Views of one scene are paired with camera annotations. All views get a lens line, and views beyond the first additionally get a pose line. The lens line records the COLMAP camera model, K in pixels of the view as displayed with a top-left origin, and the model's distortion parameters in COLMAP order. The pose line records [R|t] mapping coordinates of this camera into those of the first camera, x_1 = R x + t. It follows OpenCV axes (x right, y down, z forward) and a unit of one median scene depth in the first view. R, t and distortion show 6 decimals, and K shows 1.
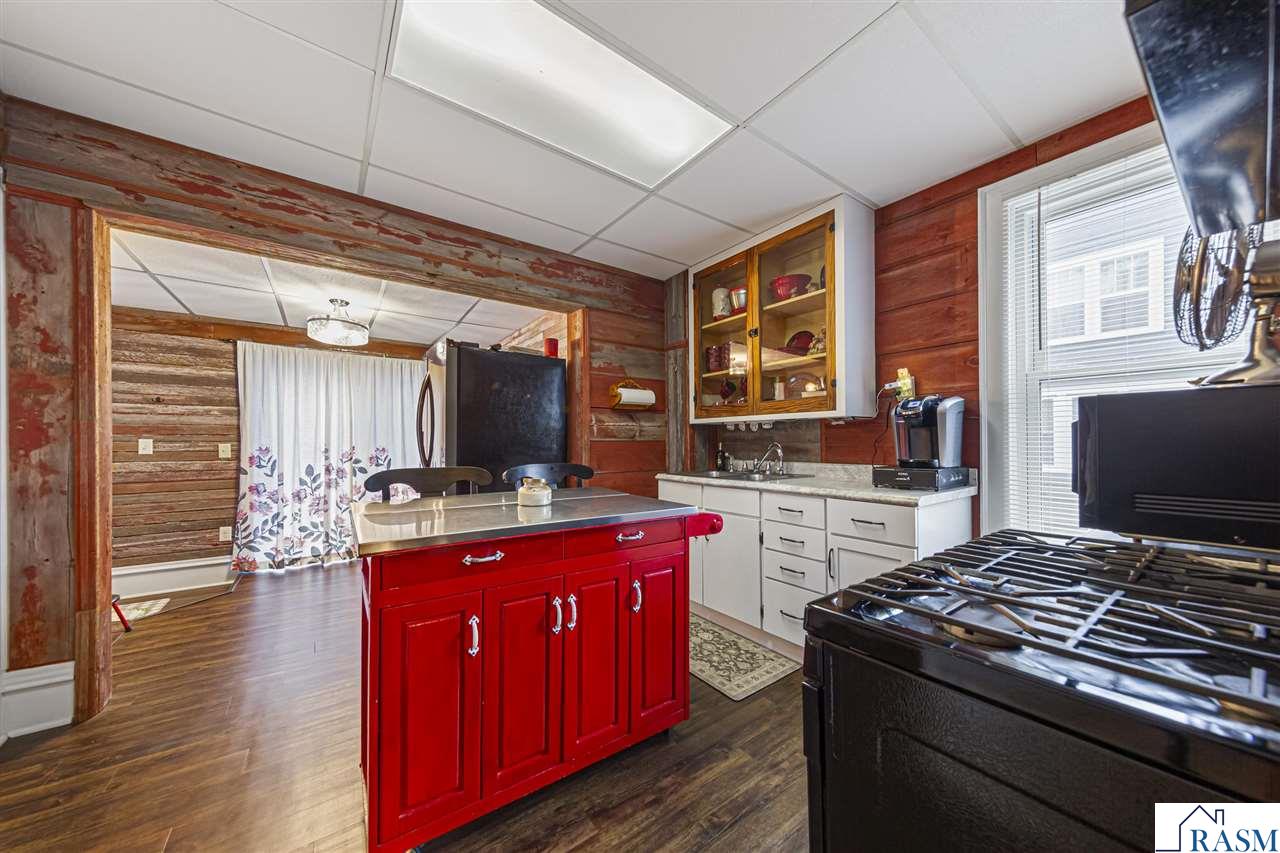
lens RADIAL K [[439.1, 0, 662.4], [0, 439.1, 435.3], [0, 0, 1]] dist [0.003296, -0.000176]
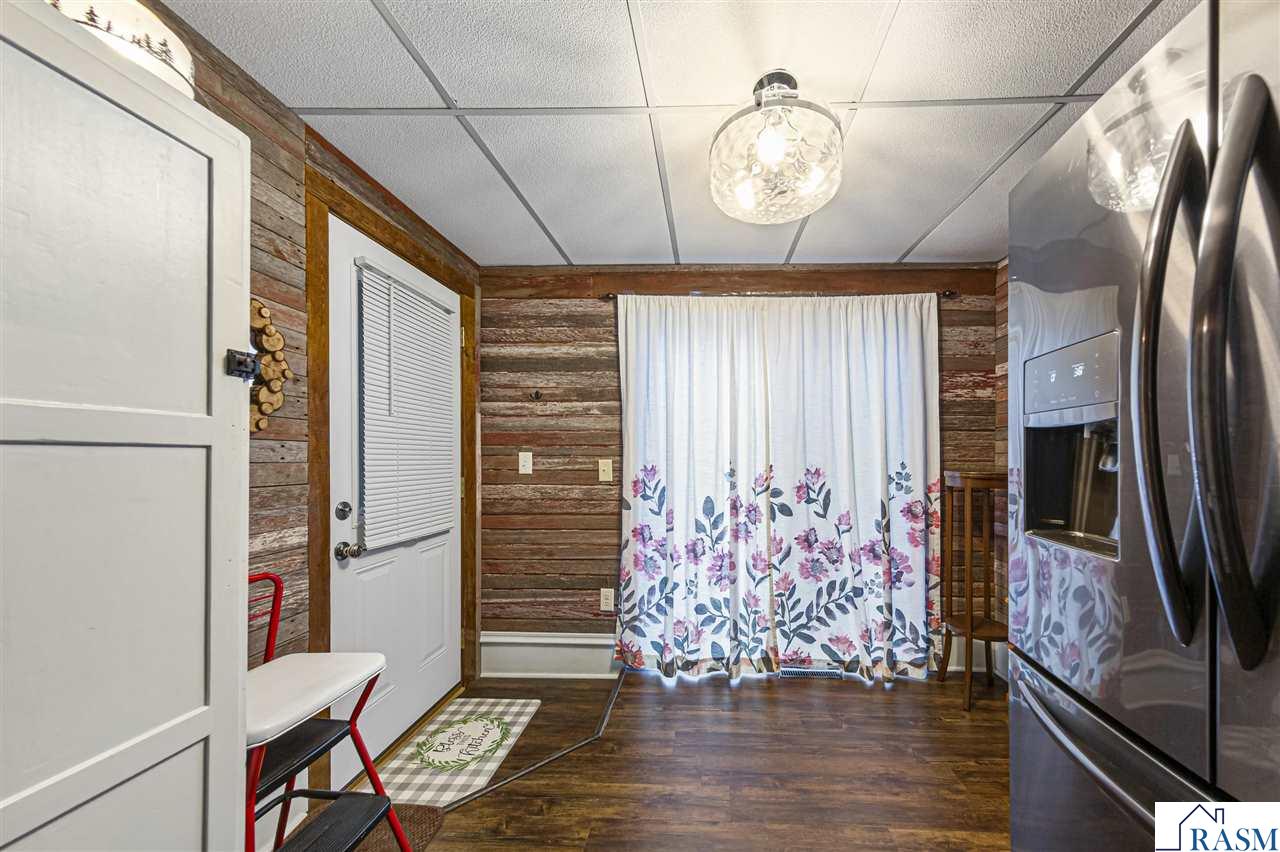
lens RADIAL K [[452.5, 0, 692.7], [0, 452.5, 457.7], [0, 0, 1]] dist [0.003491, -0.001699]
pose [[0.767817, 0.008408, -0.640614, -0.470352], [0.006423, 0.999763, 0.020820, 0.004069], [0.640637, -0.020101, 0.767581, 0.571499]]
